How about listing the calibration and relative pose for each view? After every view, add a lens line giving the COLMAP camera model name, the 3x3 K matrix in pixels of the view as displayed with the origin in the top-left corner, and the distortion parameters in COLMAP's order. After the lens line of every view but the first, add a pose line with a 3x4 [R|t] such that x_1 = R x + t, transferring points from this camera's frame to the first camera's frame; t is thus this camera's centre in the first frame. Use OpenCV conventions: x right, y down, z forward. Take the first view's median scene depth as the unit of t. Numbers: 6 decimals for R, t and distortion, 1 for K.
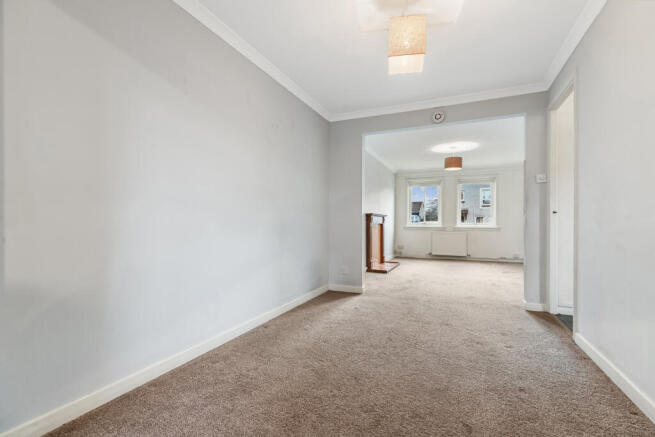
lens RADIAL K [[289.2, 0, 322.0], [0, 289.2, 222.7], [0, 0, 1]] dist [0.002209, 0.000190]
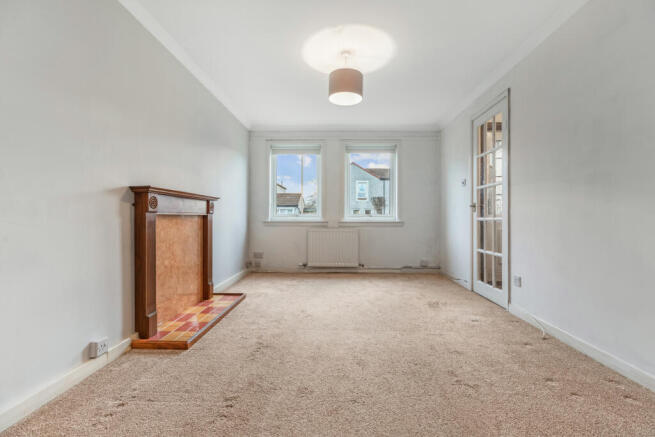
lens RADIAL K [[289.2, 0, 326.6], [0, 289.2, 217.2], [0, 0, 1]] dist [0.002209, 0.000190]
pose [[0.915265, -0.002561, 0.402845, 0.171033], [0.000848, 0.999990, 0.004430, 0.004317], [-0.402852, -0.003713, 0.915258, 0.423627]]
